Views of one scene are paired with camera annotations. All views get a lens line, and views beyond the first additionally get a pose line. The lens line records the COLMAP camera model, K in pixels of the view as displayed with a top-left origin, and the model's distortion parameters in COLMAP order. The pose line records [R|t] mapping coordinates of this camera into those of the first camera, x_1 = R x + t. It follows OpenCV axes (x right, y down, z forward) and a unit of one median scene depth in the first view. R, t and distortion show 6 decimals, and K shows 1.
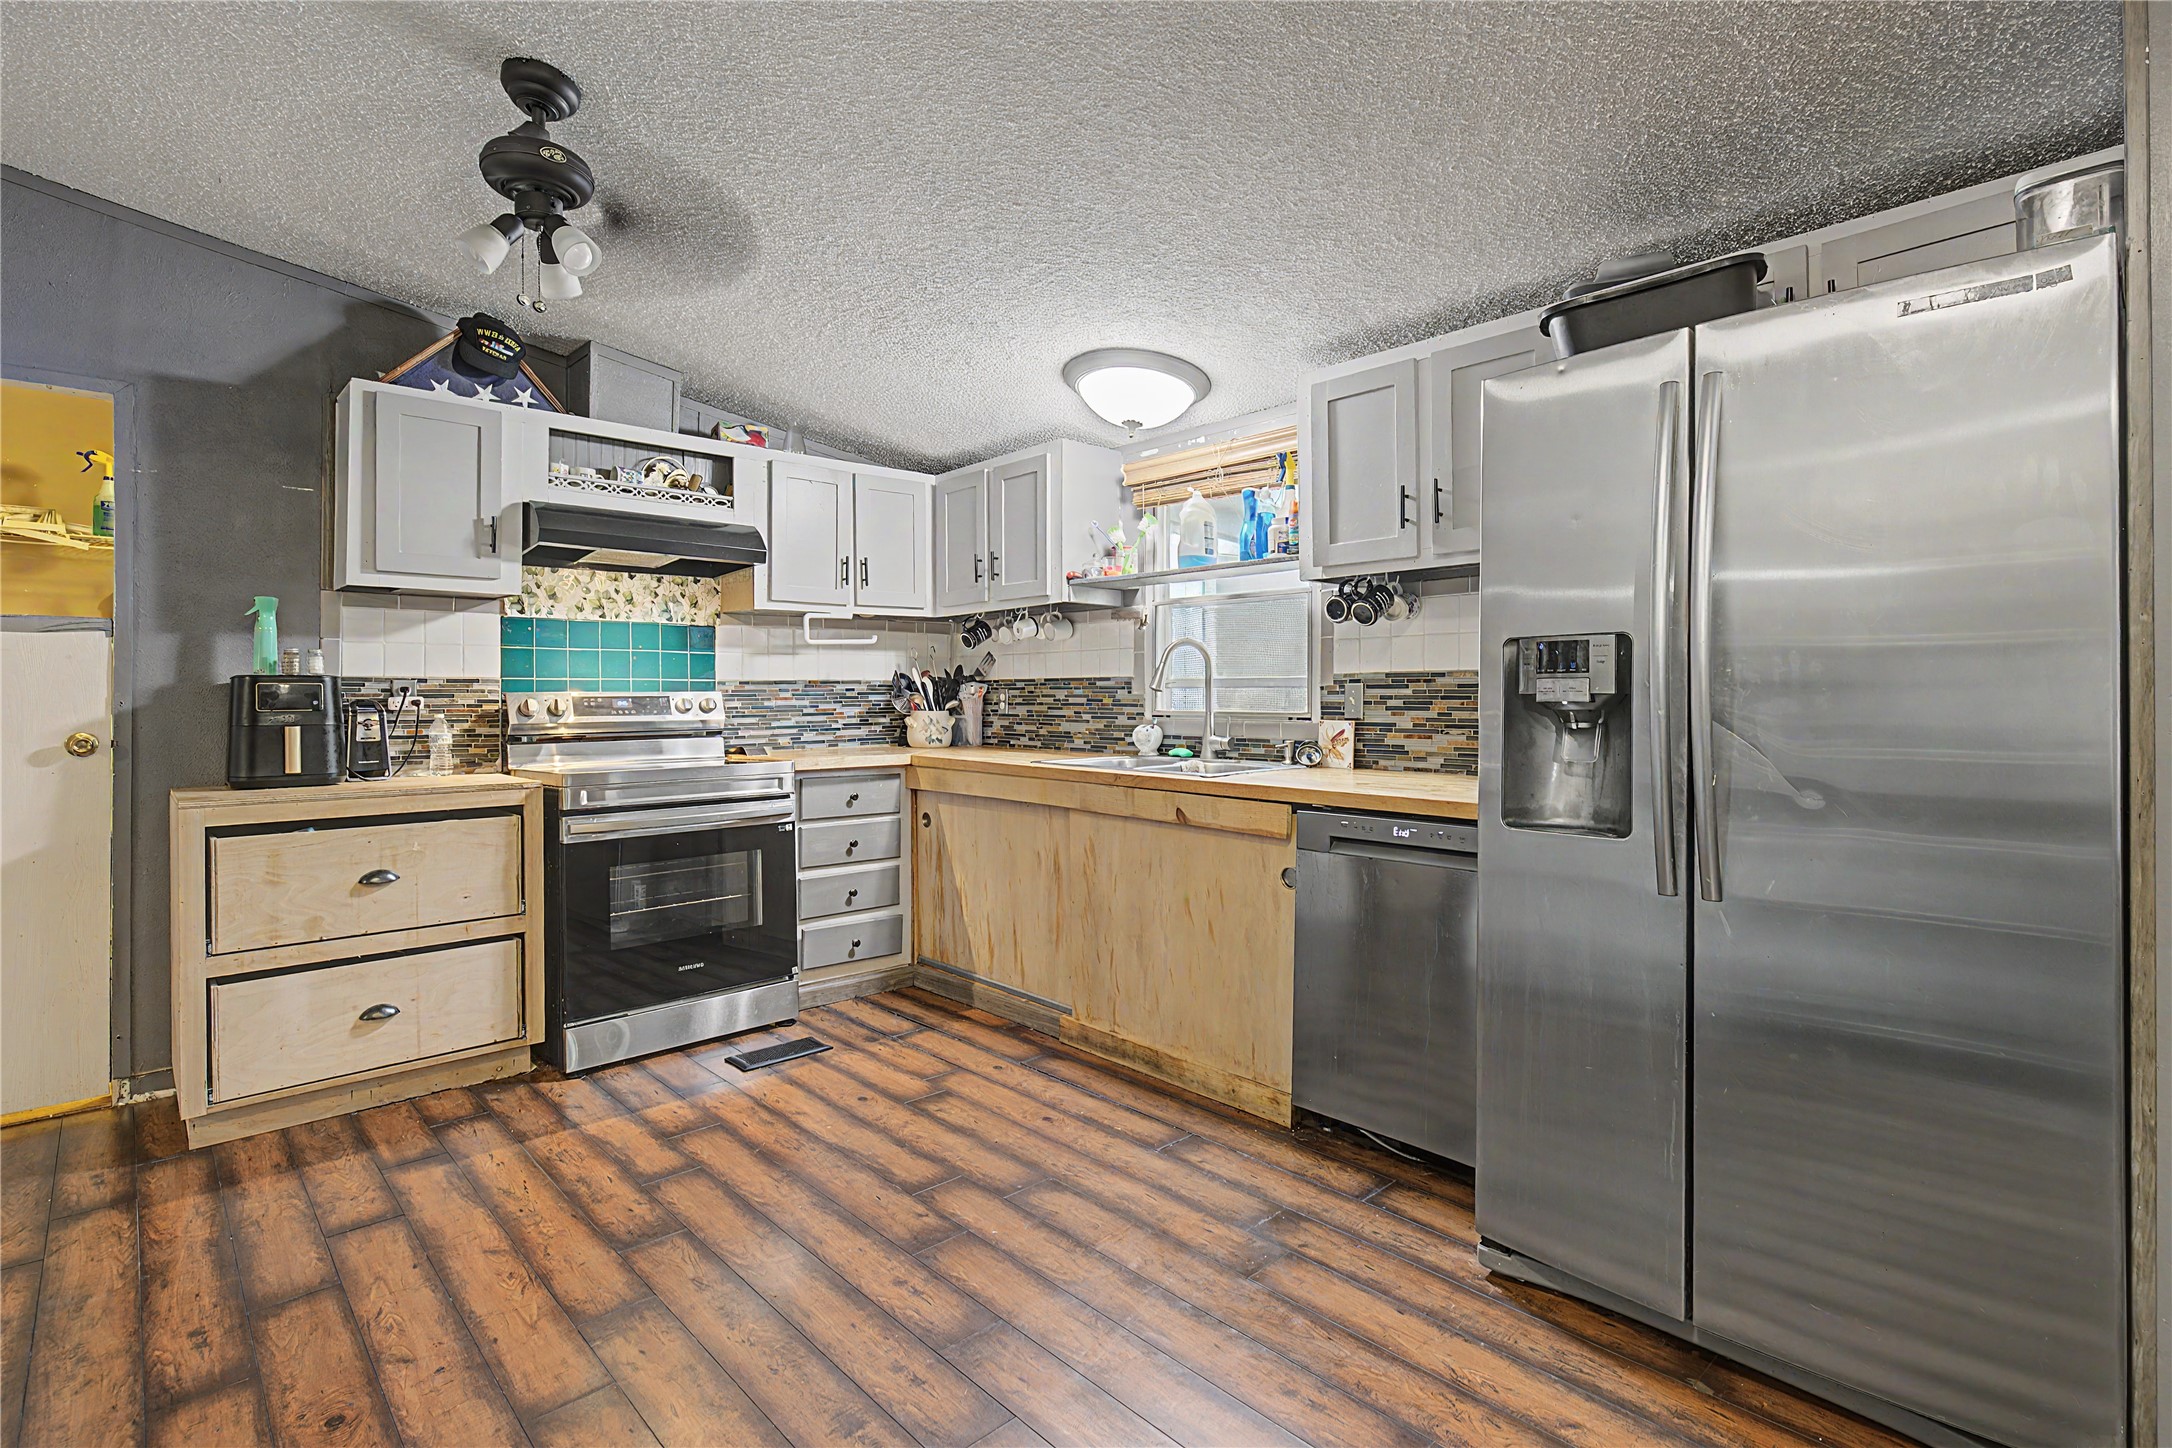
lens RADIAL K [[1022.9, 0, 1099.7], [0, 1022.9, 693.4], [0, 0, 1]] dist [-0.003842, 0.000673]
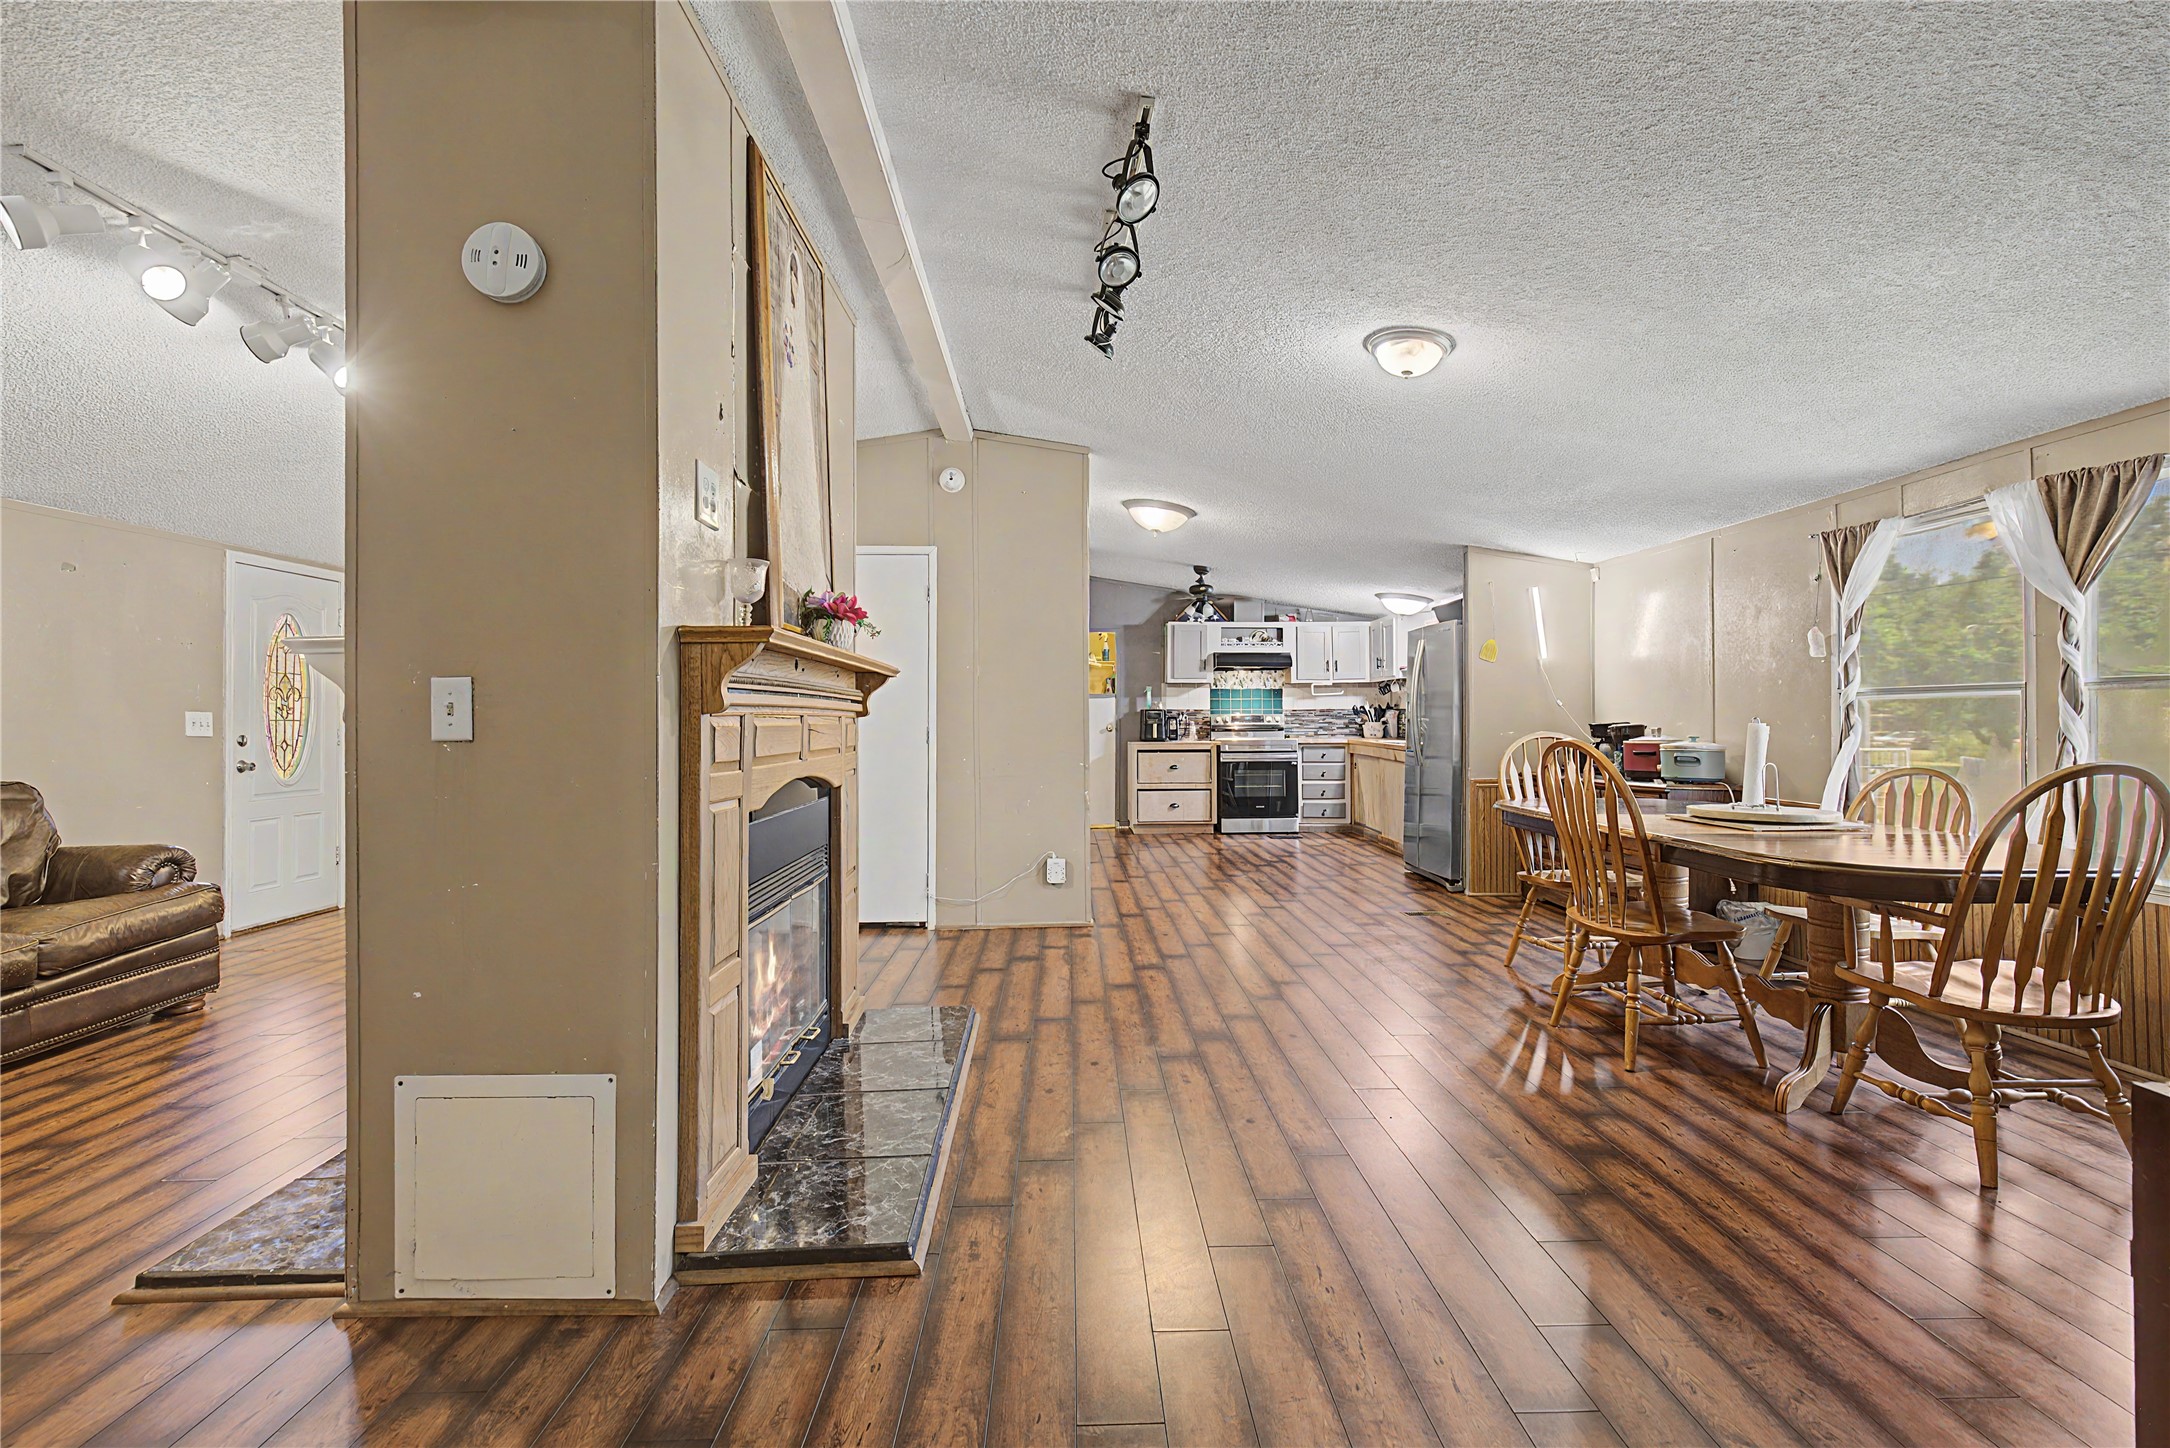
lens RADIAL K [[979.0, 0, 1091.4], [0, 979.0, 718.5], [0, 0, 1]] dist [-0.000746, 0.000061]
pose [[0.741391, 0.005663, -0.671050, 1.130947], [-0.000132, 0.999966, 0.008294, -0.012849], [0.671074, -0.006060, 0.741366, -1.421625]]
